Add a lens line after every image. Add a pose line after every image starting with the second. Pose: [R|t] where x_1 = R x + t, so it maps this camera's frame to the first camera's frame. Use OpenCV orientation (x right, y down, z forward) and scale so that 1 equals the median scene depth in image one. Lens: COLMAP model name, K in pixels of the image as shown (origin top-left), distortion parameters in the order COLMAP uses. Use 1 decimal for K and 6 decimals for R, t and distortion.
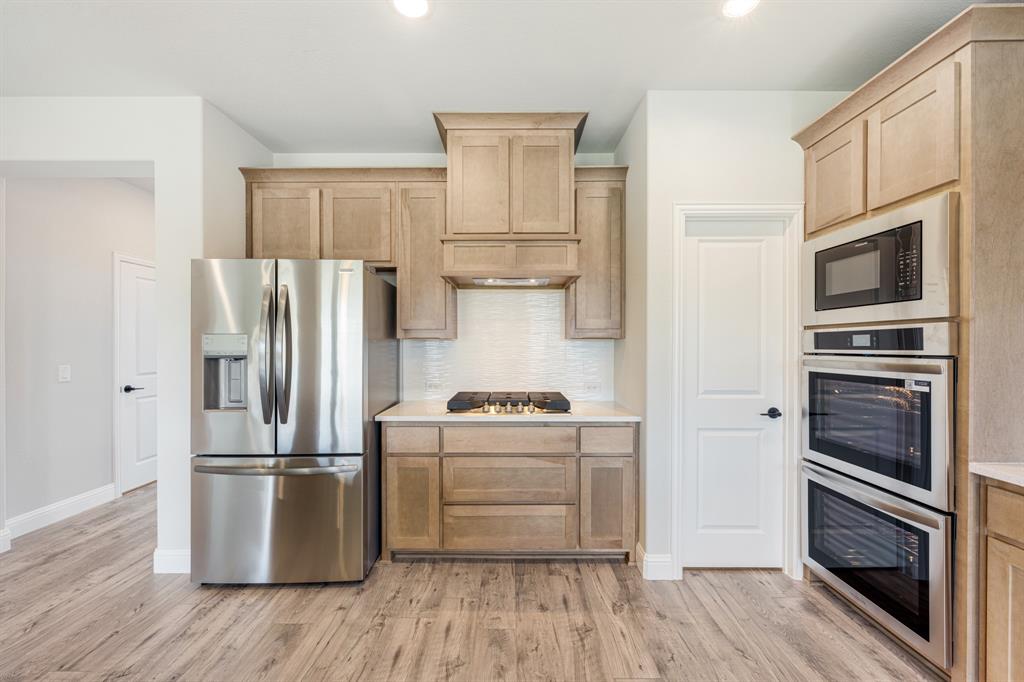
lens RADIAL K [[411.2, 0, 511.0], [0, 411.2, 344.7], [0, 0, 1]] dist [-0.003052, 0.001246]
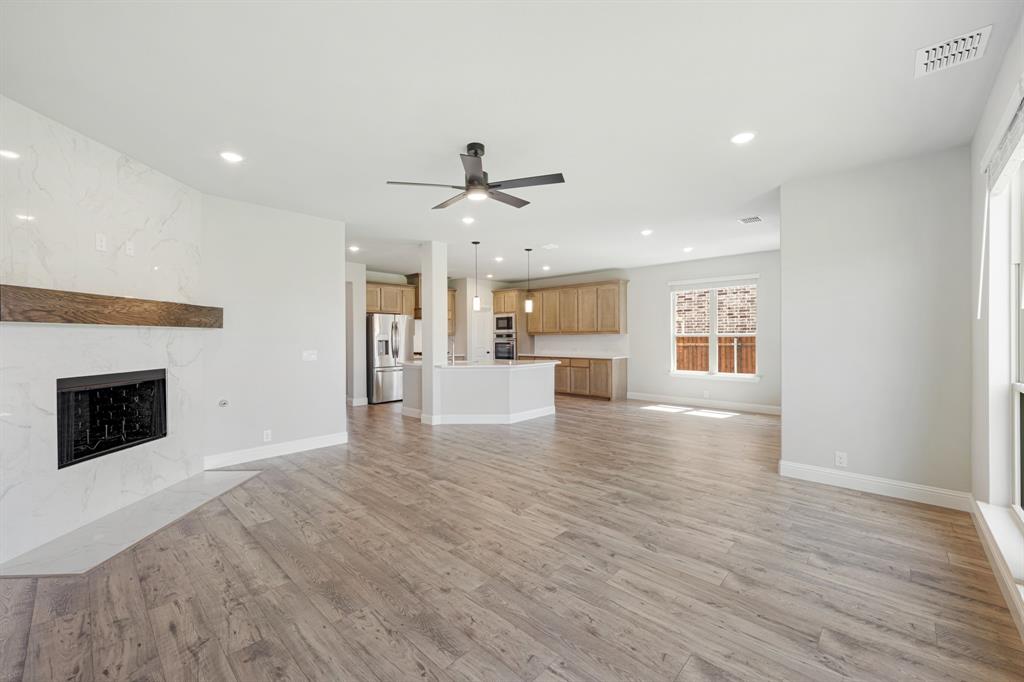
lens RADIAL K [[416.0, 0, 502.0], [0, 416.0, 339.3], [0, 0, 1]] dist [-0.004010, -0.001495]
pose [[0.691877, -0.006655, 0.721985, -2.616785], [0.007414, 0.999970, 0.002113, 0.018024], [-0.721977, 0.003891, 0.691906, -2.320411]]
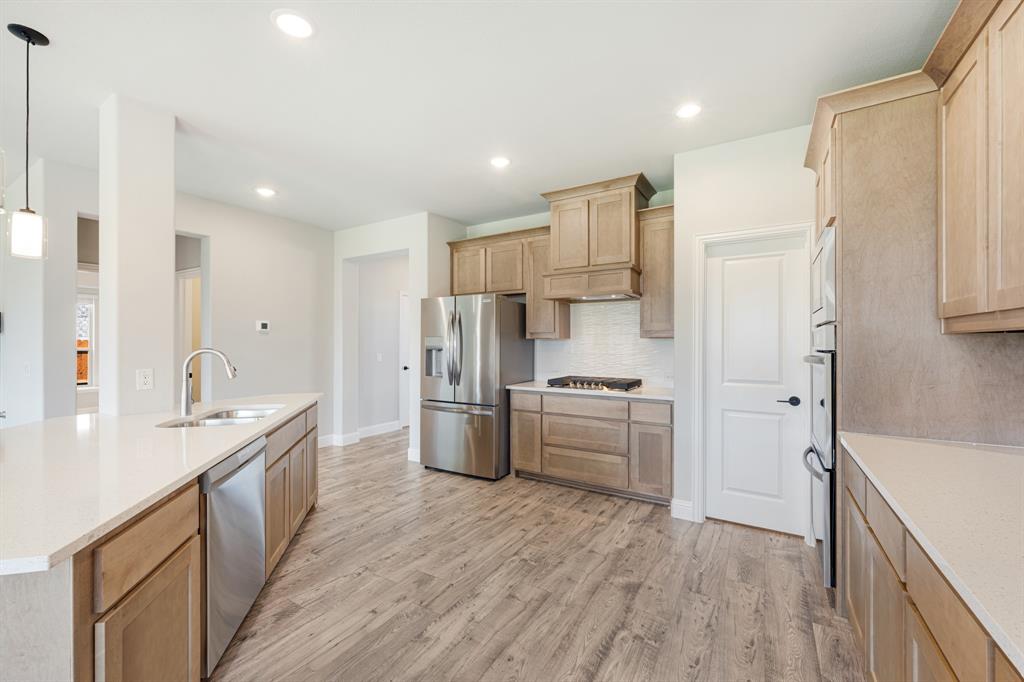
lens RADIAL K [[416.0, 0, 508.2], [0, 416.0, 341.0], [0, 0, 1]] dist [-0.004010, -0.001495]
pose [[0.851589, -0.001469, -0.524209, 0.601993], [-0.002423, 0.999974, -0.006739, 0.005435], [0.524205, 0.007009, 0.851563, -0.457541]]
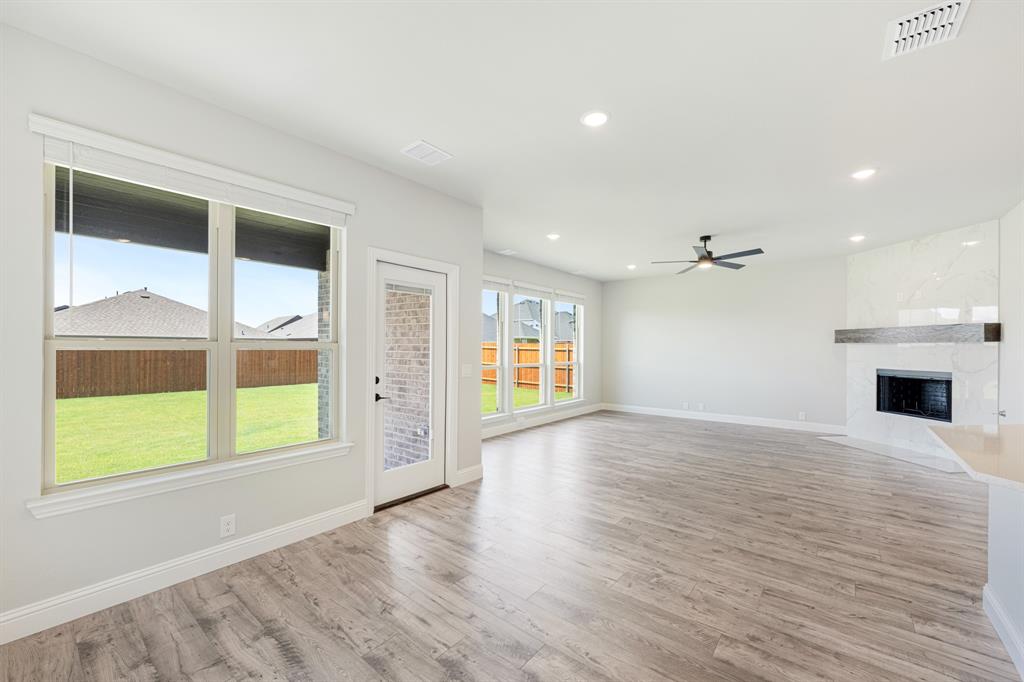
lens RADIAL K [[411.2, 0, 514.6], [0, 411.2, 345.4], [0, 0, 1]] dist [-0.003052, 0.001246]
pose [[-0.625669, -0.007807, -0.780050, 0.857360], [-0.009009, 0.999956, -0.002781, 0.009441], [0.780037, 0.005288, -0.625711, -0.659323]]
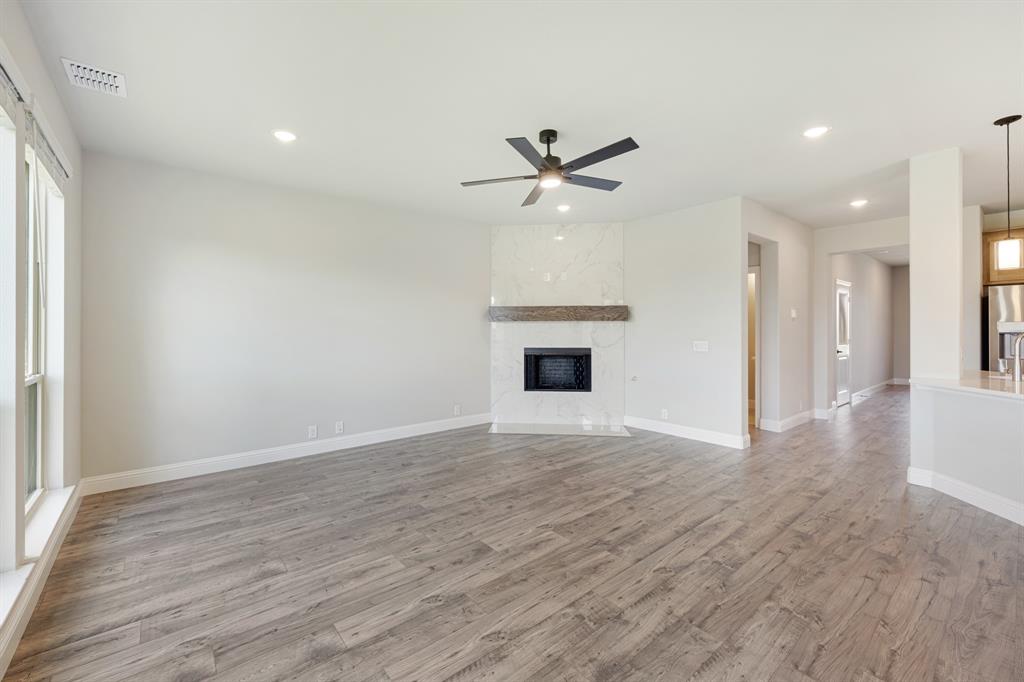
lens RADIAL K [[416.0, 0, 497.5], [0, 416.0, 346.1], [0, 0, 1]] dist [-0.004010, -0.001495]
pose [[0.626630, 0.031931, -0.778662, -0.708106], [-0.001338, 0.999203, 0.039898, 0.013799], [0.779315, -0.023960, 0.626174, -2.262504]]
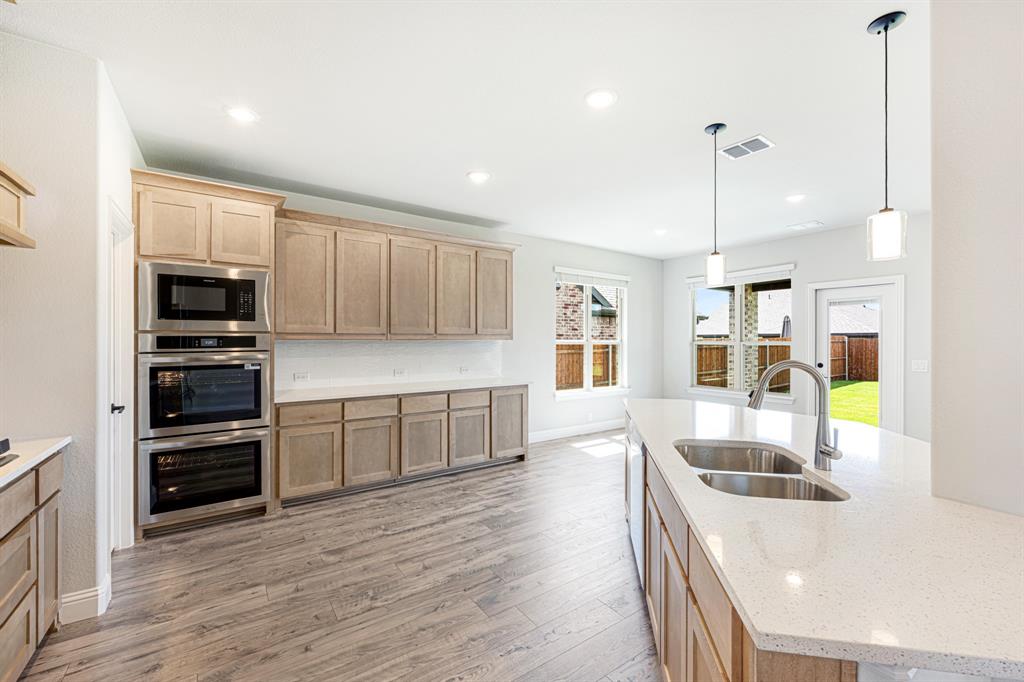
lens RADIAL K [[416.0, 0, 512.8], [0, 416.0, 342.0], [0, 0, 1]] dist [-0.004010, -0.001495]
pose [[-0.571360, -0.002811, 0.820695, -0.925053], [0.002362, 0.999984, 0.005070, -0.014730], [-0.820696, 0.004835, -0.571344, 0.803287]]
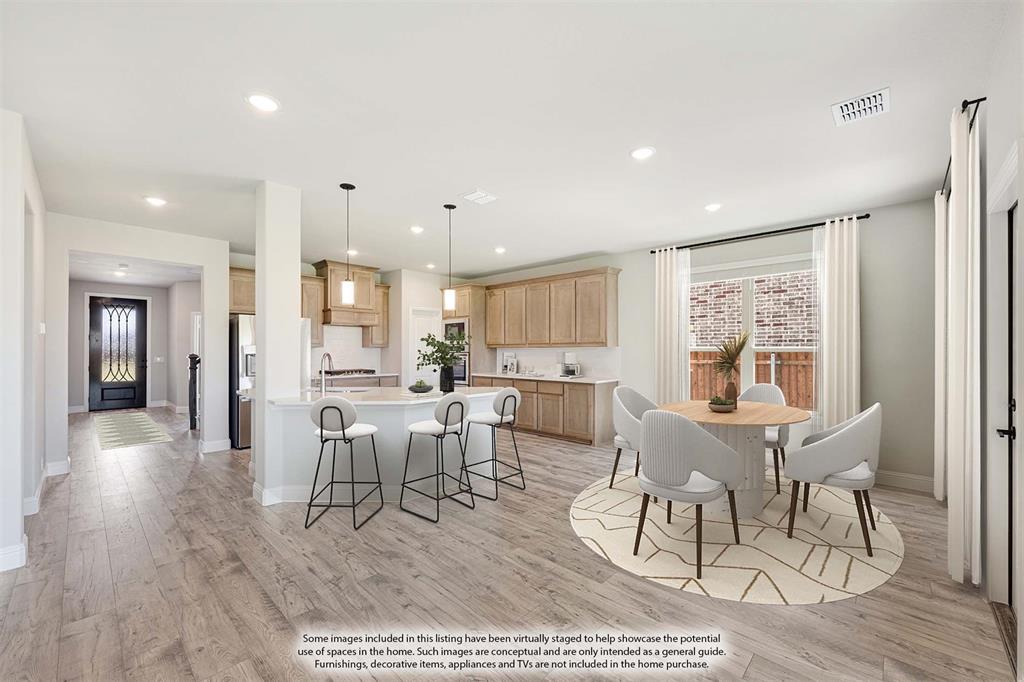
lens RADIAL K [[411.2, 0, 505.8], [0, 411.2, 350.1], [0, 0, 1]] dist [-0.003052, 0.001246]
pose [[0.692716, 0.000930, 0.721210, -1.426192], [0.001713, 0.999994, -0.002935, 0.013416], [-0.721209, 0.003269, 0.692710, -1.798859]]
